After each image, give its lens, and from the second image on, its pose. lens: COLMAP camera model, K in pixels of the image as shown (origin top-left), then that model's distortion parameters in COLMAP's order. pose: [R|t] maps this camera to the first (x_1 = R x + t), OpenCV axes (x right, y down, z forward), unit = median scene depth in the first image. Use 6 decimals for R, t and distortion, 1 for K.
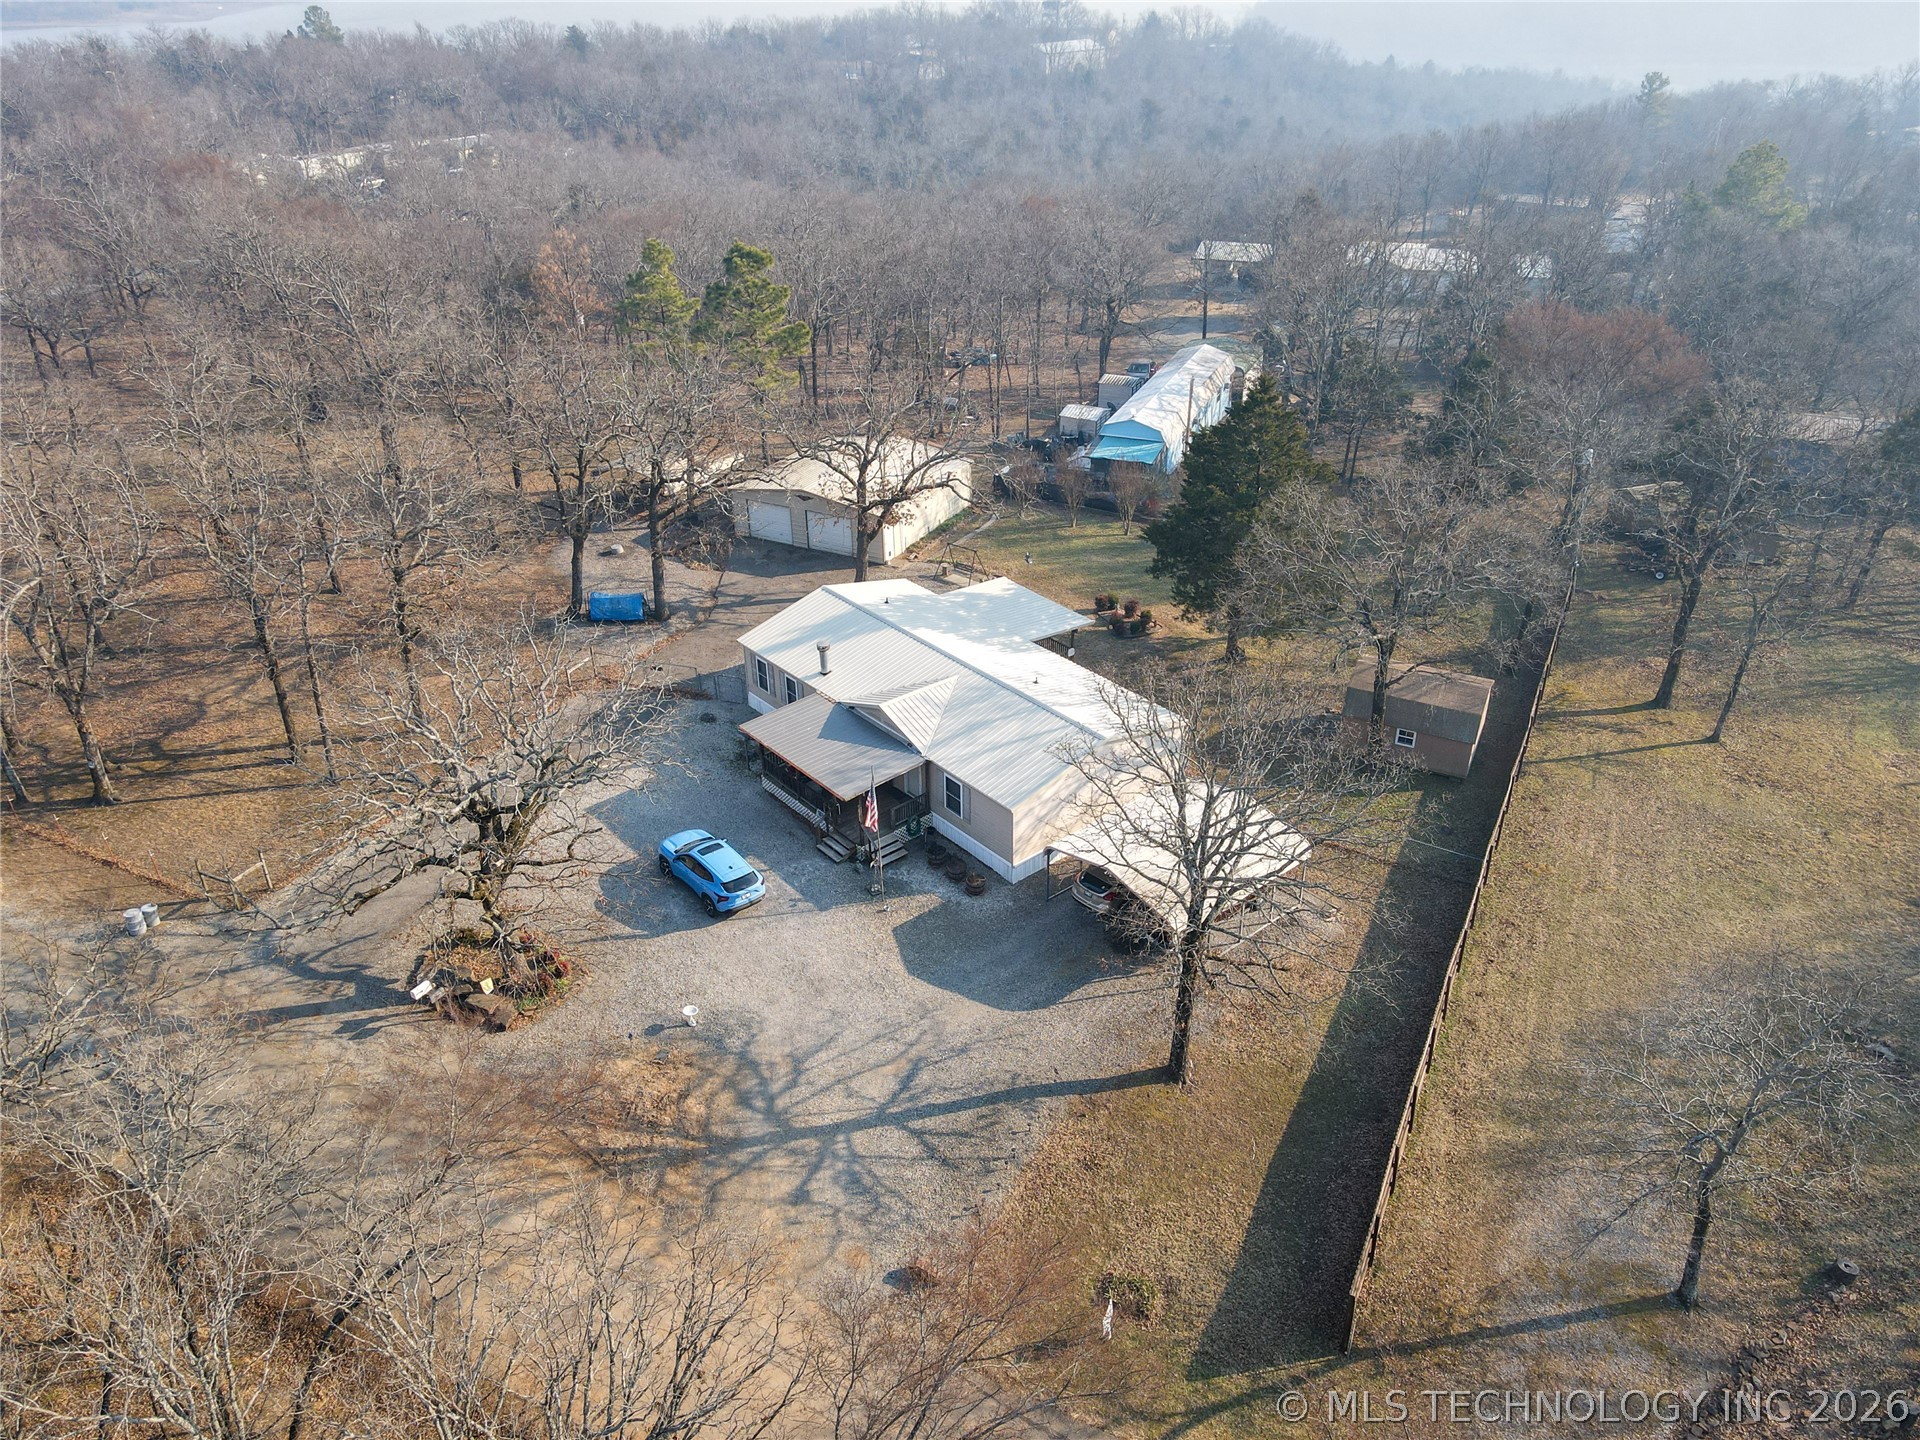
lens RADIAL K [[1387.3, 0, 990.0], [0, 1387.3, 719.2], [0, 0, 1]] dist [-0.024497, 0.073530]
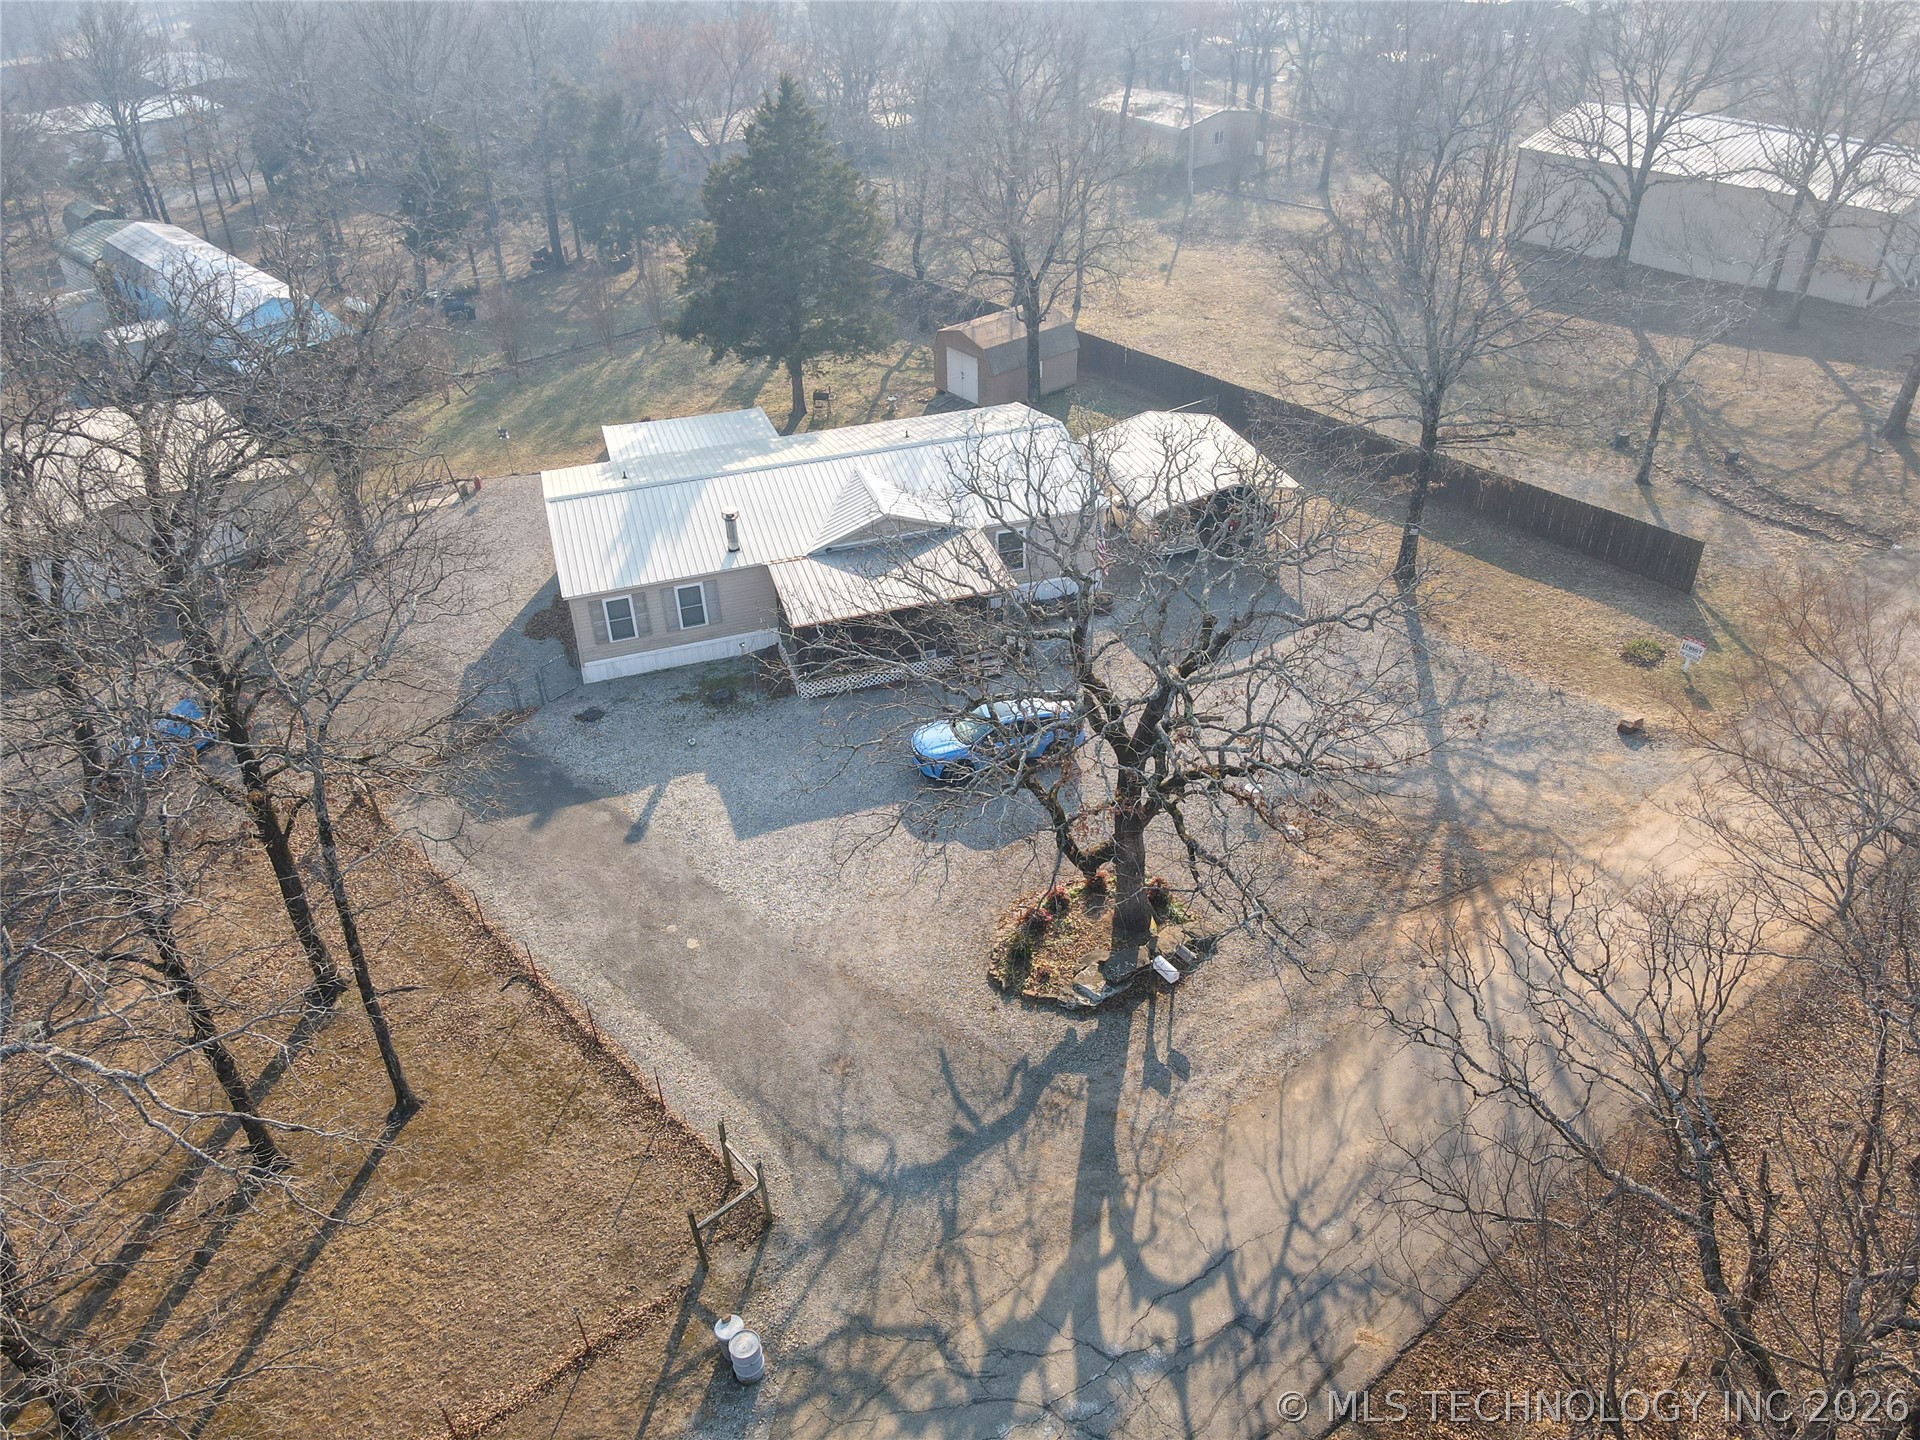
lens RADIAL K [[1387.1, 0, 886.8], [0, 1387.1, 720.5], [0, 0, 1]] dist [0.006700, 0.003788]
pose [[0.439059, -0.543734, 0.715249, -0.609972], [0.503150, 0.808345, 0.305644, -0.132859], [-0.744357, 0.225682, 0.628491, 0.418001]]
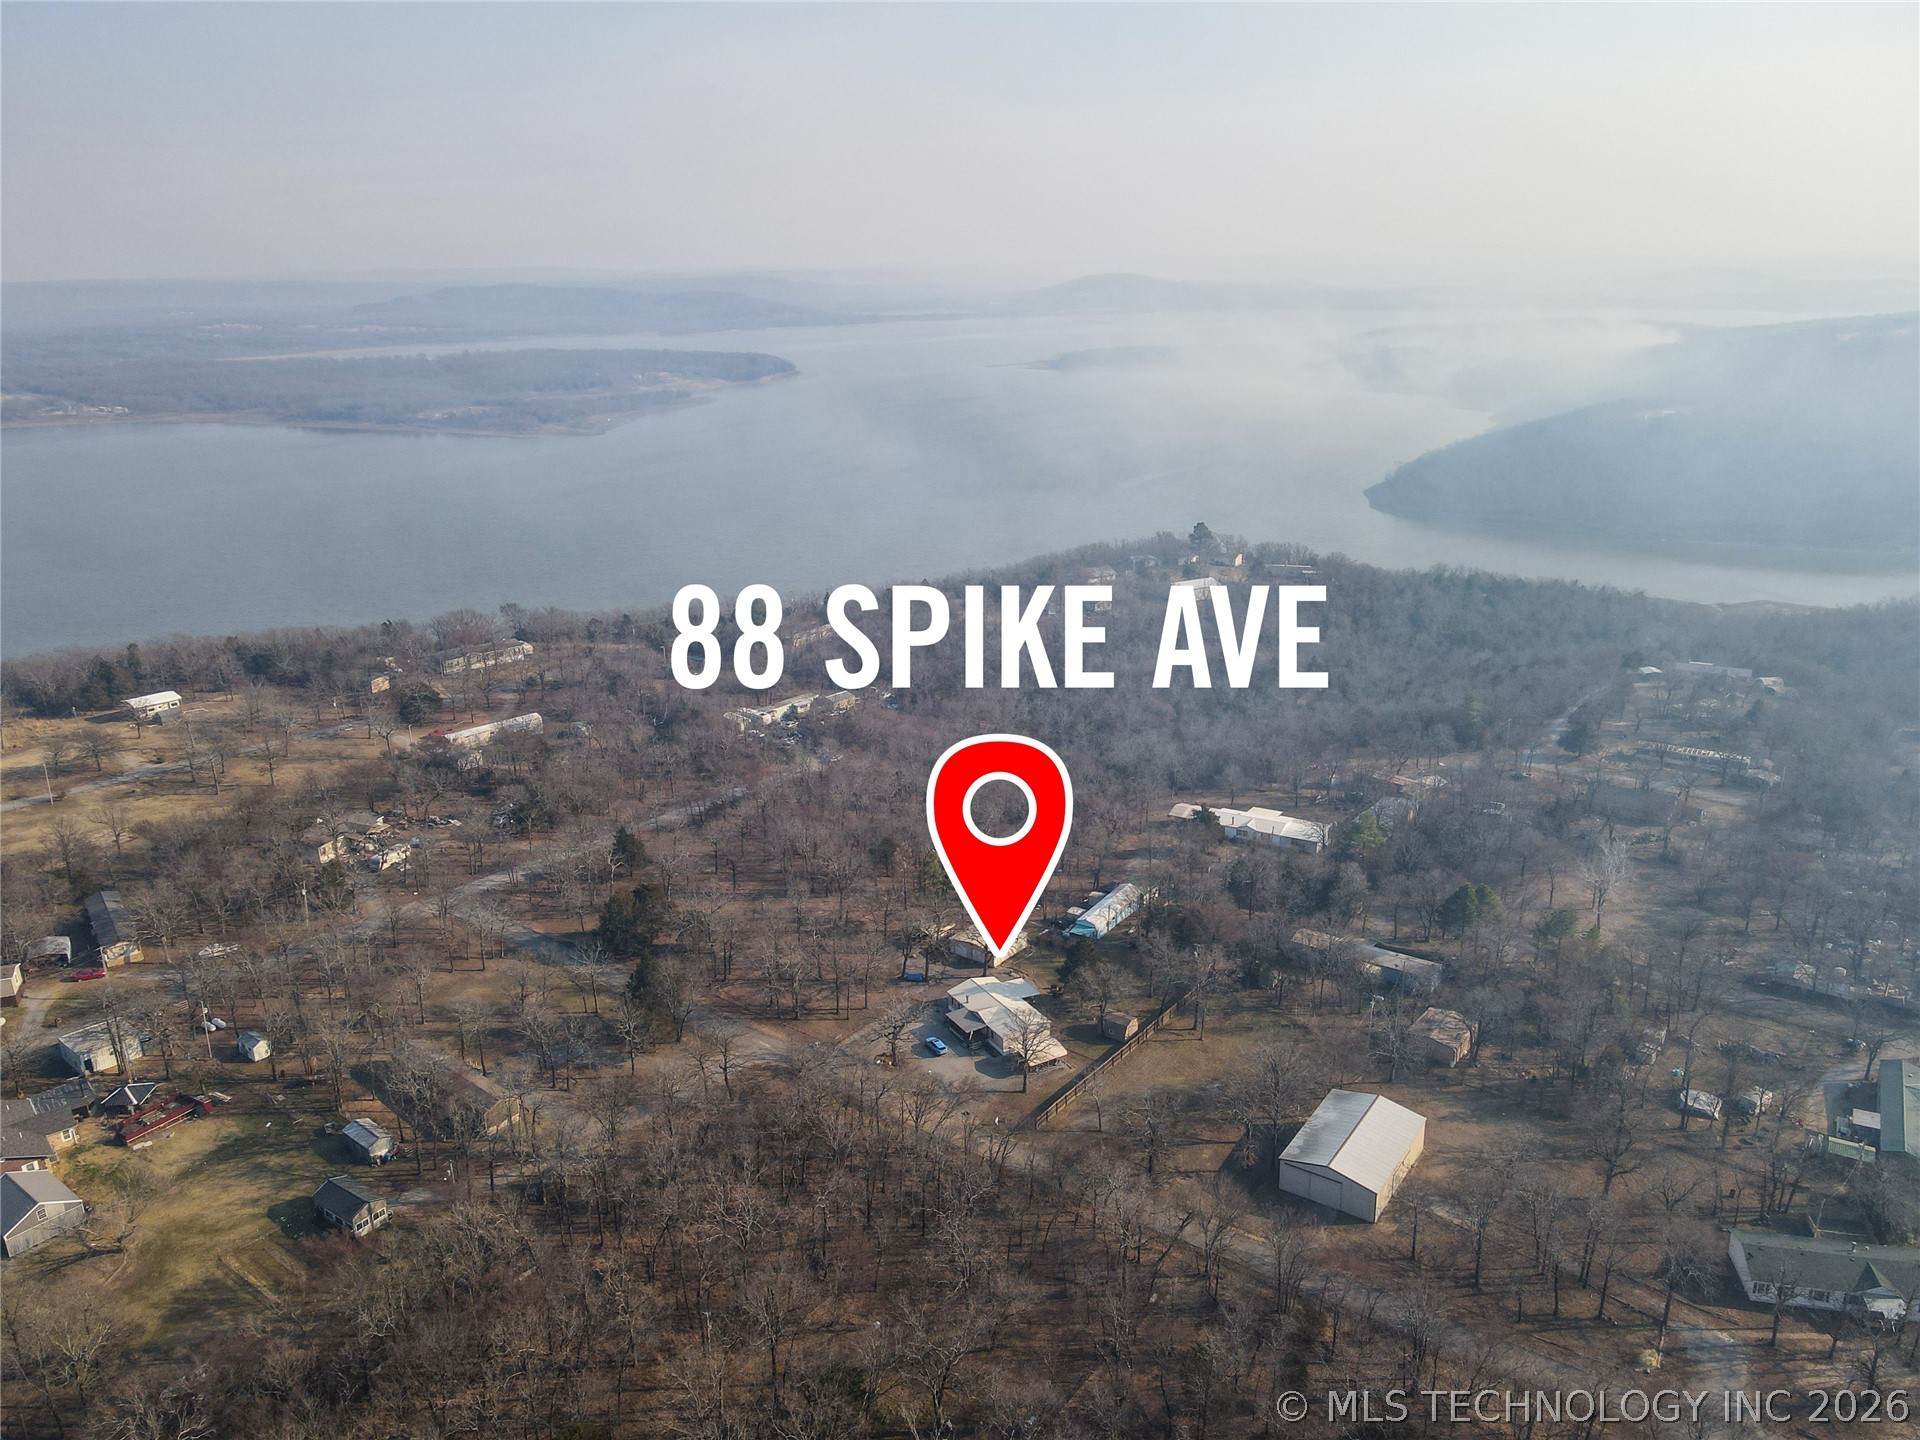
lens RADIAL K [[1420.4, 0, 966.9], [0, 1420.4, 709.6], [0, 0, 1]] dist [0.012224, 0.007248]
pose [[0.981780, 0.044890, -0.184644, 0.533952], [-0.083604, 0.974638, -0.207583, -0.004551], [0.170643, 0.219238, 0.960633, -2.790356]]
